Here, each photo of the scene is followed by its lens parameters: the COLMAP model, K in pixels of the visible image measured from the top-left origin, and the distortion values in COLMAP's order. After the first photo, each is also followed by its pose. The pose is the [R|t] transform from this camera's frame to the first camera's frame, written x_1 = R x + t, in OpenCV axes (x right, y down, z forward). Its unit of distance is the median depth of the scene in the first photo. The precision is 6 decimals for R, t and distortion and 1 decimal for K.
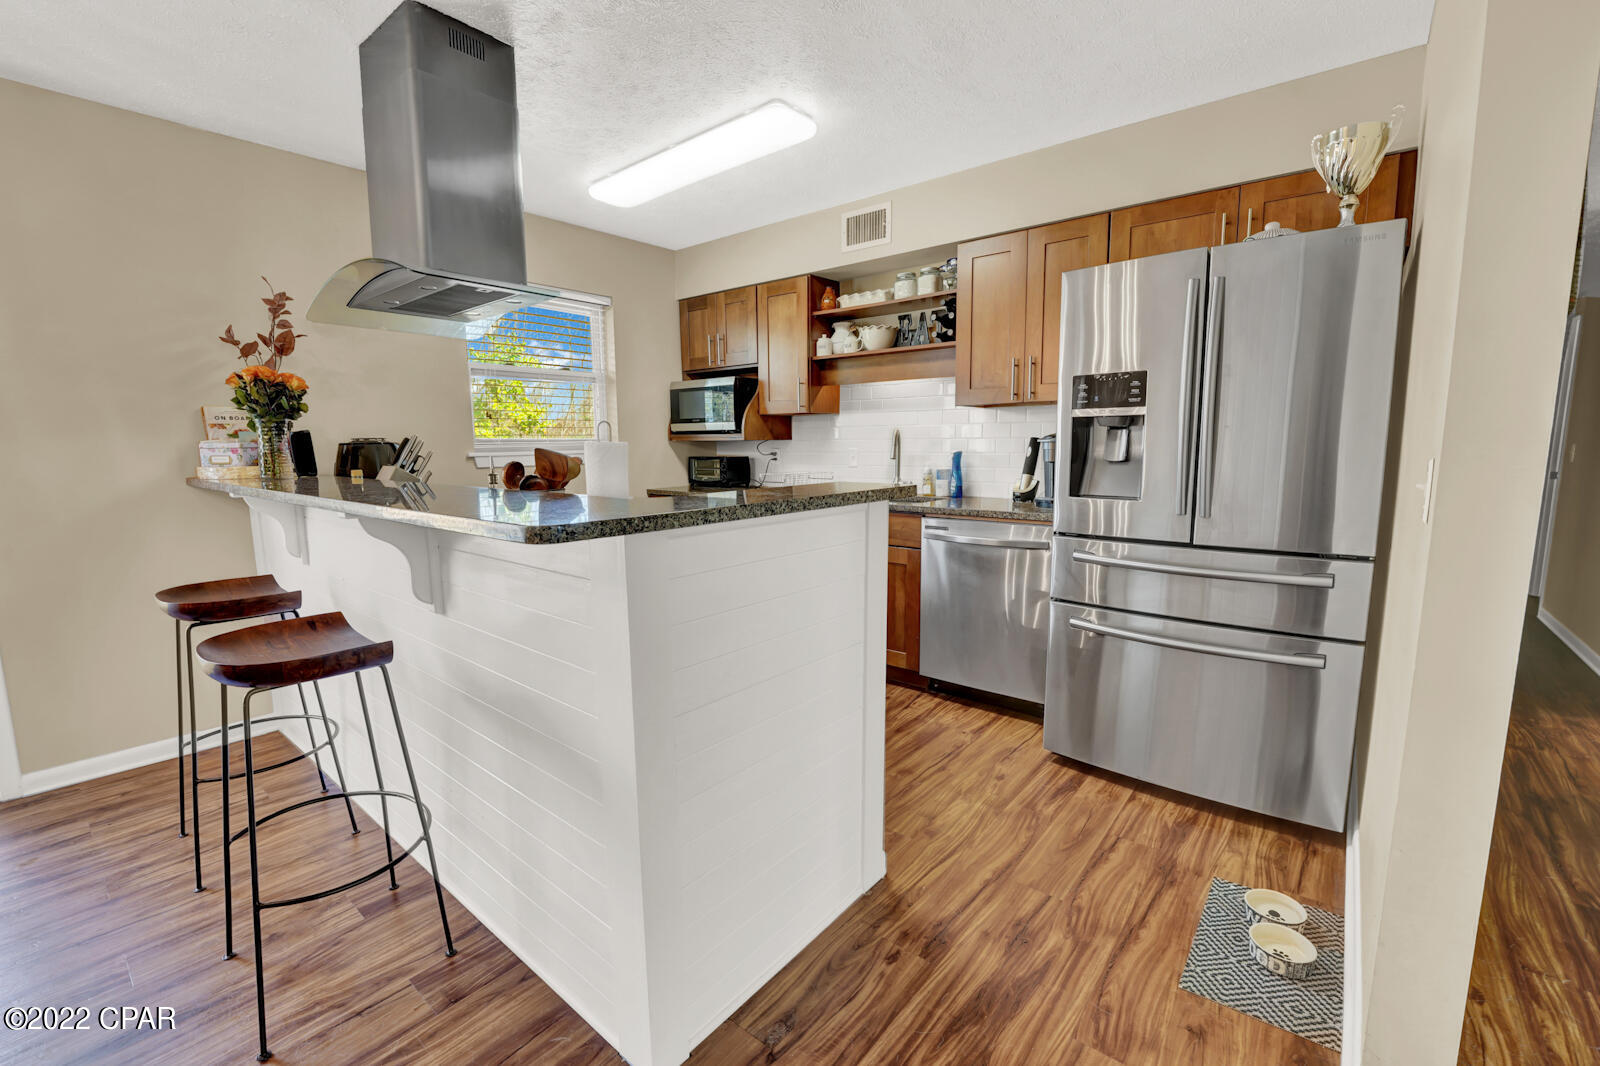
lens RADIAL K [[668.7, 0, 804.1], [0, 668.7, 534.2], [0, 0, 1]] dist [-0.025092, 0.000268]
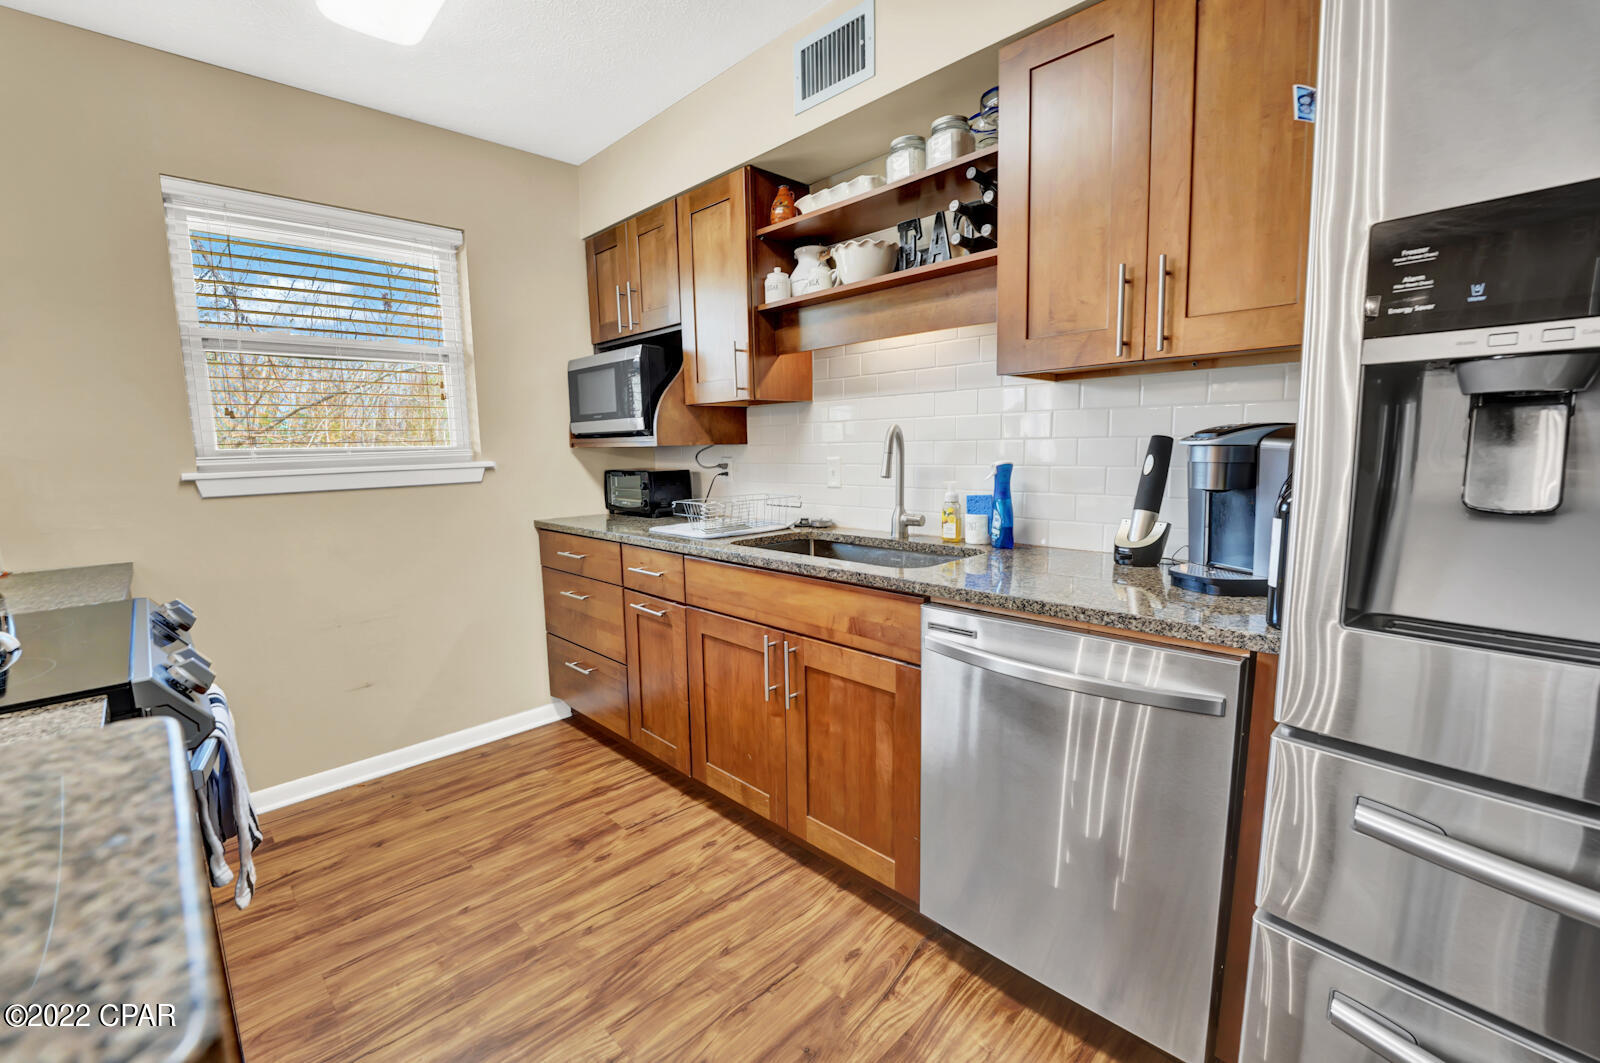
lens RADIAL K [[664.0, 0, 796.8], [0, 664.0, 535.6], [0, 0, 1]] dist [-0.032405, 0.005369]
pose [[0.994631, 0.002332, -0.103455, 0.125544], [-0.002260, 0.999997, 0.000806, -0.069627], [0.103457, -0.000568, 0.994634, 0.477008]]
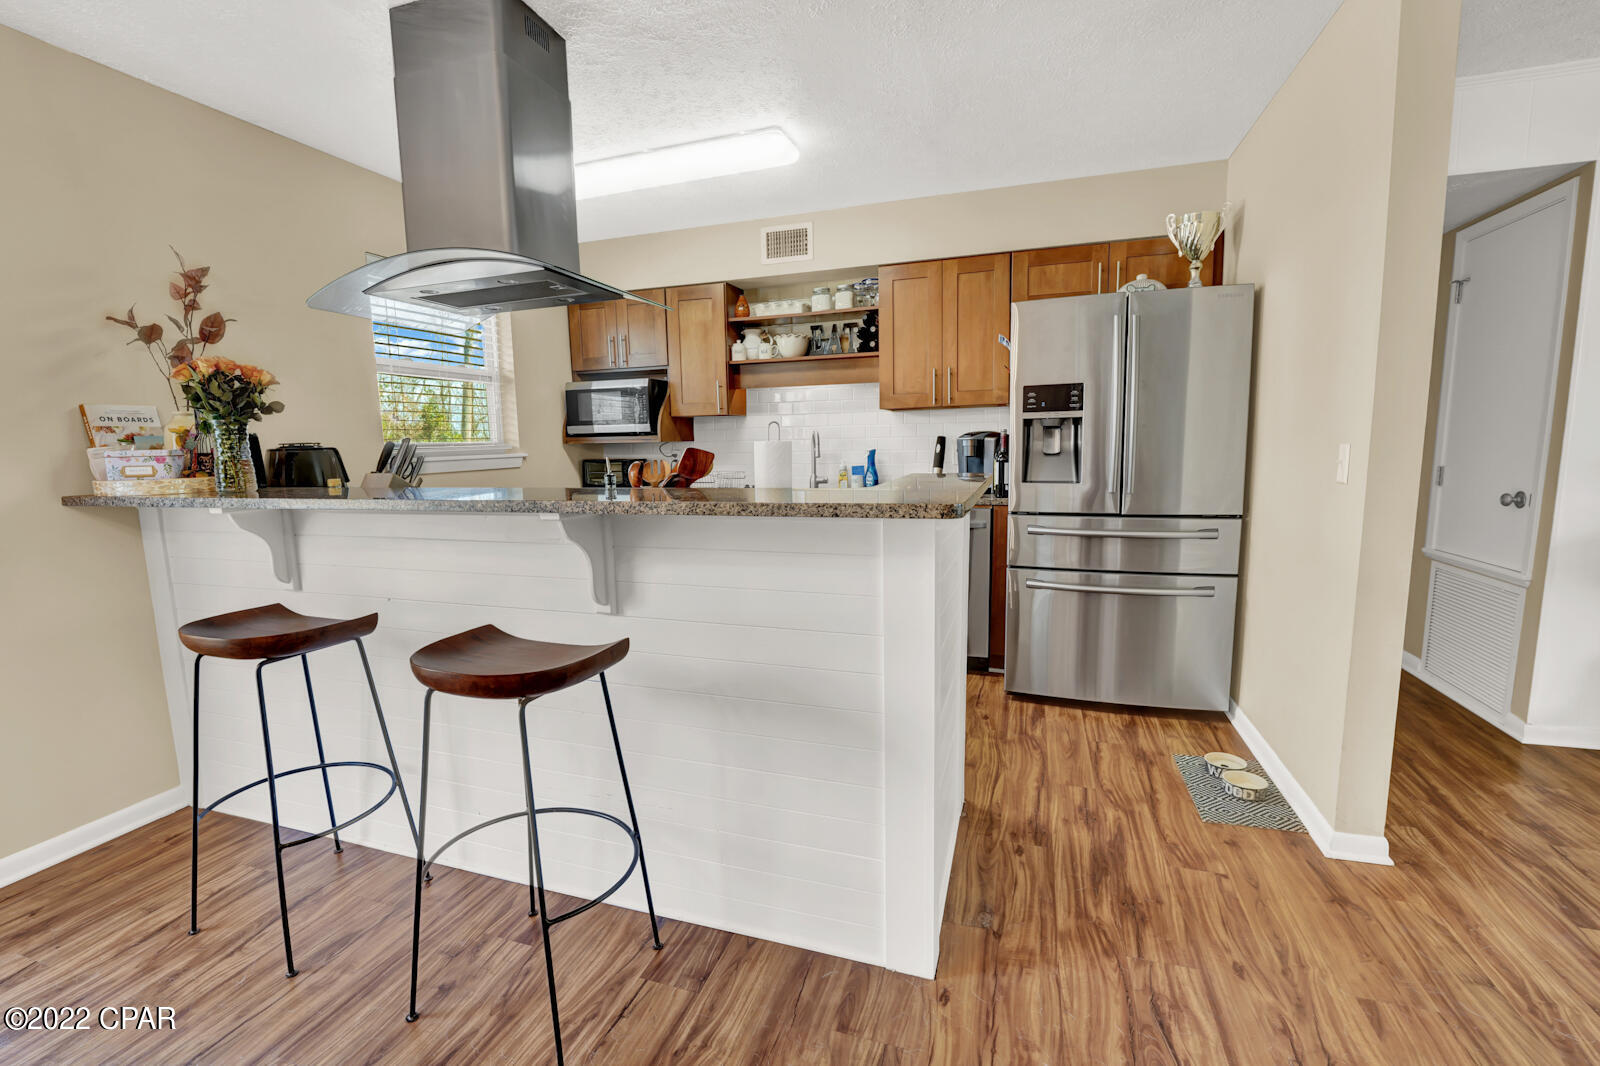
lens RADIAL K [[678.2, 0, 800.0], [0, 678.2, 533.0], [0, 0, 1]] dist [-0.022658, 0.000207]
pose [[0.935235, -0.057832, 0.349272, -0.308411], [0.060574, 0.998159, 0.003076, 0.005873], [-0.348807, 0.018280, 0.937016, -0.026400]]
